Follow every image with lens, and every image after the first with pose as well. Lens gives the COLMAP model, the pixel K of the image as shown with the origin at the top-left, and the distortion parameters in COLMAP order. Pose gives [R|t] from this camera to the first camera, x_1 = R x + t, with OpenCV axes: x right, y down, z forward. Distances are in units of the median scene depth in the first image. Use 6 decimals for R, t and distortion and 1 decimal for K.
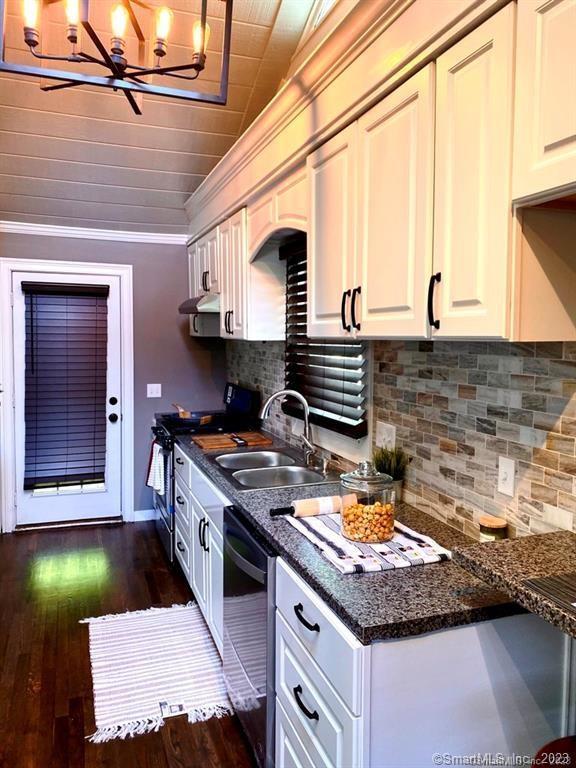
lens RADIAL K [[586.5, 0, 278.4], [0, 586.5, 379.4], [0, 0, 1]] dist [0.087448, -0.069063]
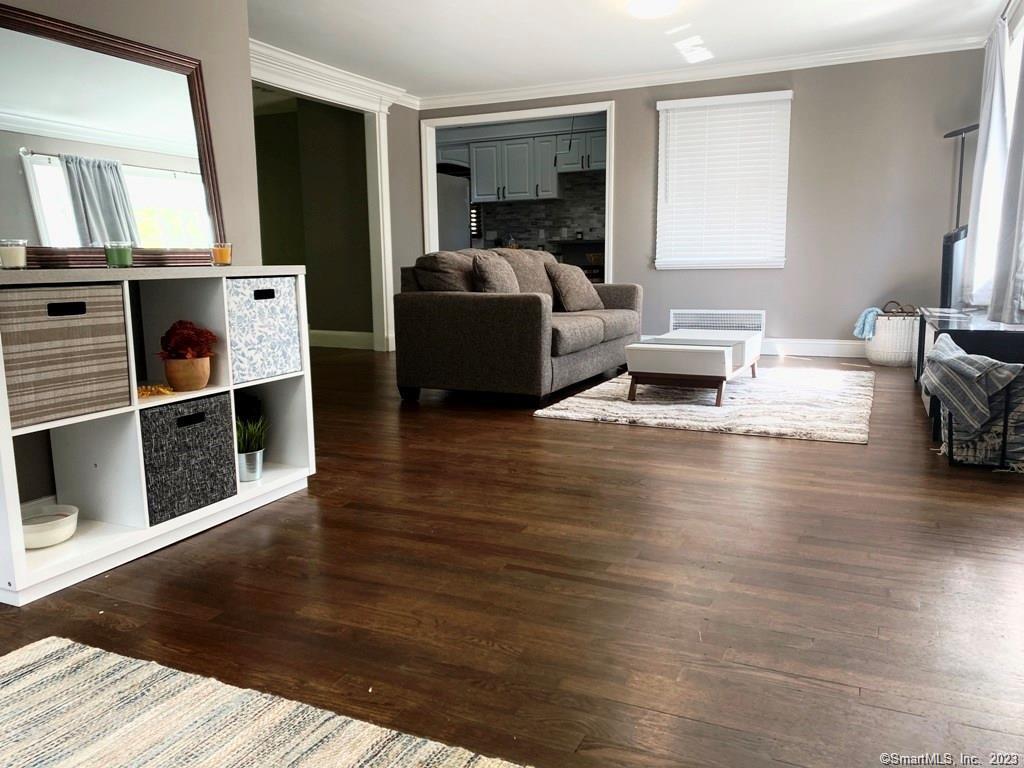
lens RADIAL K [[785.9, 0, 512.0], [0, 785.9, 384.0], [0, 0, 1]] dist [0.057441, -0.067284]
pose [[0.702405, -0.124055, 0.700884, -3.436389], [0.069757, 0.991952, 0.105665, 0.550805], [-0.708351, -0.025328, 0.705406, -2.550111]]
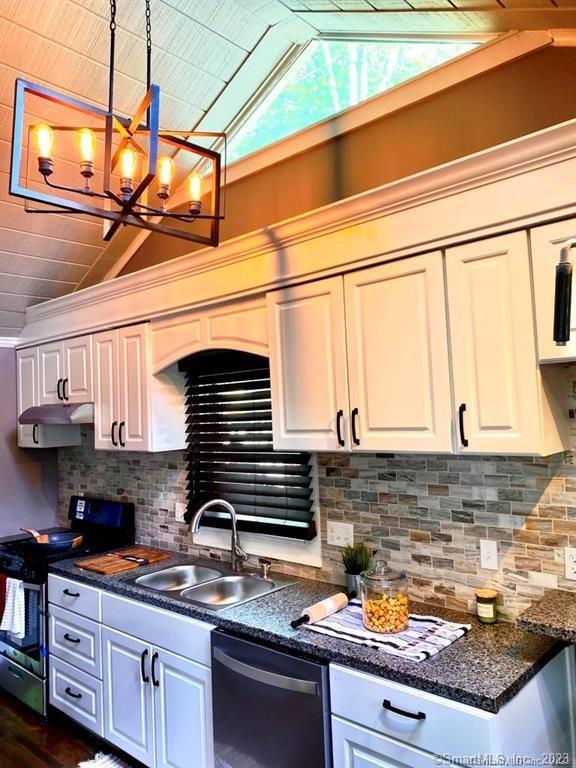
lens RADIAL K [[589.4, 0, 288.0], [0, 589.4, 384.0], [0, 0, 1]] dist [0.057441, -0.067284]
pose [[0.879223, -0.013025, 0.476232, -0.541526], [0.078347, 0.989969, -0.117569, -0.076669], [-0.469924, 0.140681, 0.871424, 0.023456]]
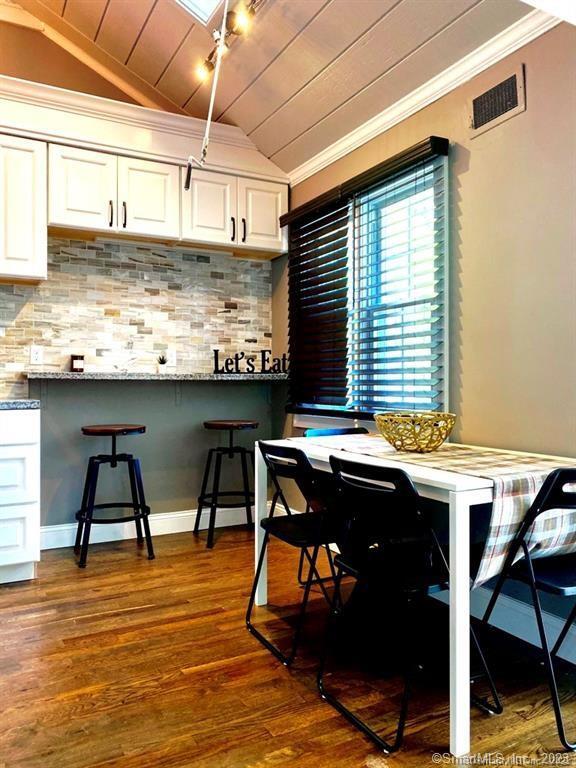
lens RADIAL K [[586.5, 0, 278.4], [0, 586.5, 379.4], [0, 0, 1]] dist [0.087448, -0.069063]
pose [[-0.153519, -0.007205, 0.988119, -1.423846], [0.071138, 0.997298, 0.018324, 0.240888], [-0.985582, 0.073106, -0.152591, 0.316090]]
